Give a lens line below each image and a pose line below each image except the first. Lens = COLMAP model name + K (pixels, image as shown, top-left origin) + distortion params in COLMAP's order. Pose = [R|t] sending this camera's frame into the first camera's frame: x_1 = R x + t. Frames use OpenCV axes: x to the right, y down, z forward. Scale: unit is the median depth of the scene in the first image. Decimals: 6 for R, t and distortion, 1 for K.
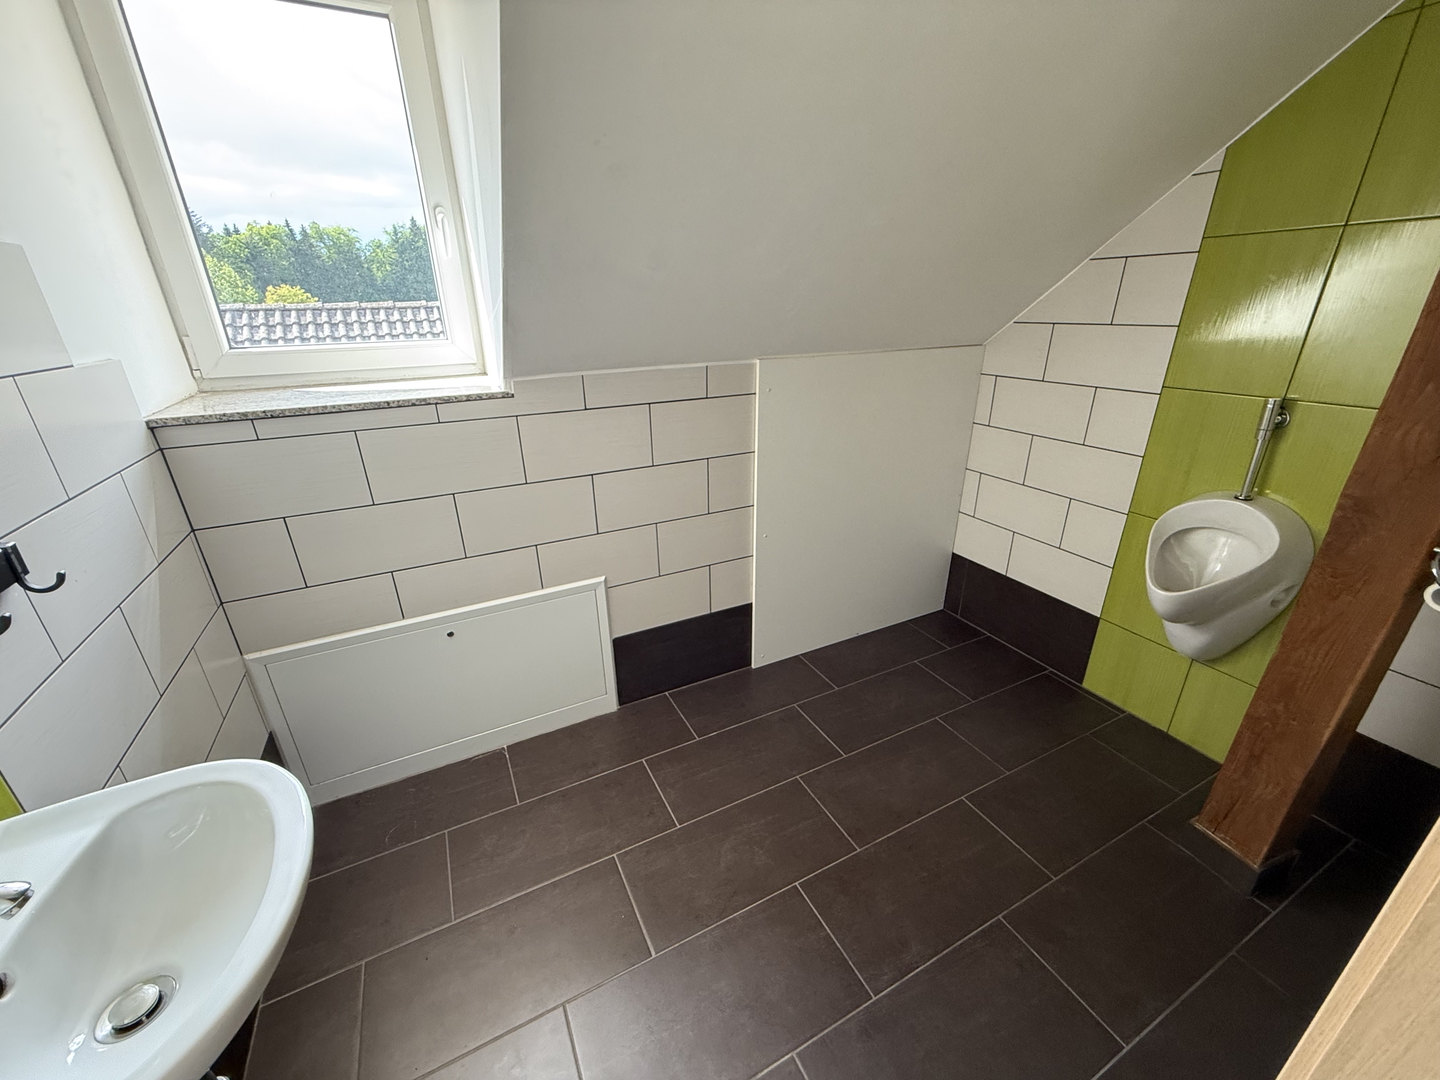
lens RADIAL K [[577.4, 0, 717.2], [0, 577.4, 540.3], [0, 0, 1]] dist [0.000693, 0.000177]
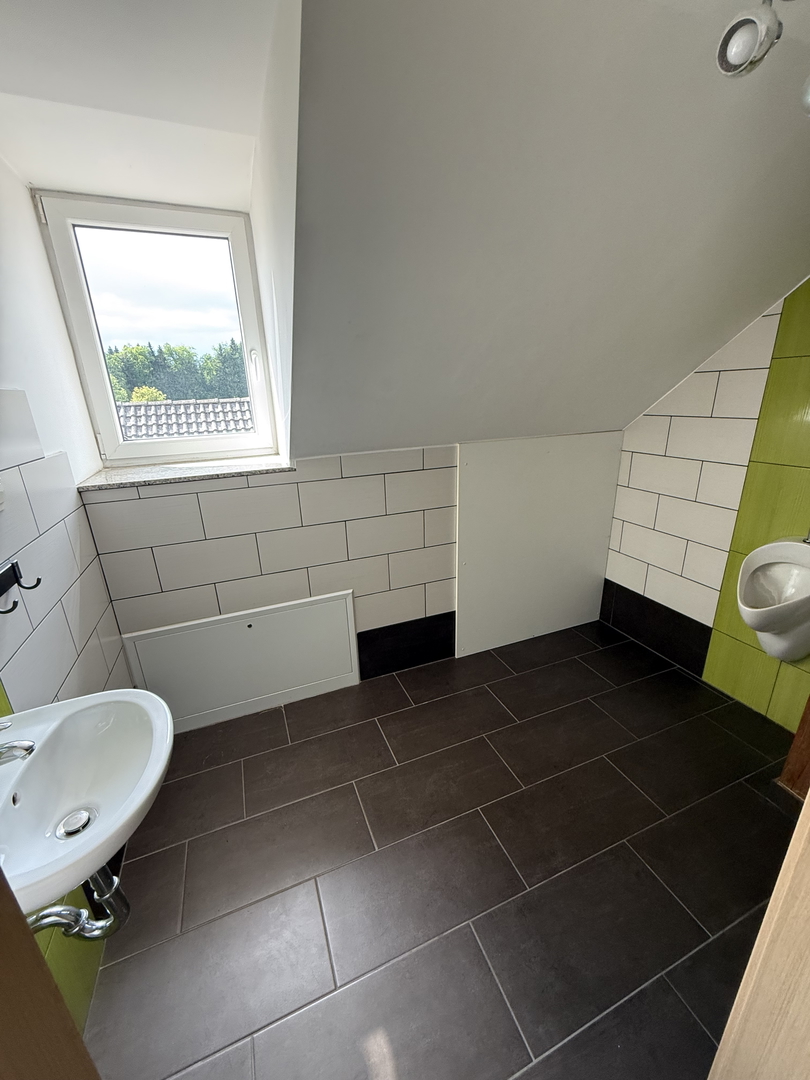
lens RADIAL K [[433.1, 0, 406.7], [0, 433.1, 539.8], [0, 0, 1]] dist [0.000693, 0.000177]
pose [[0.996355, 0.010861, -0.084613, 0.037707], [-0.016110, 0.997971, -0.061595, 0.001800], [0.083773, 0.062733, 0.994508, -0.100865]]
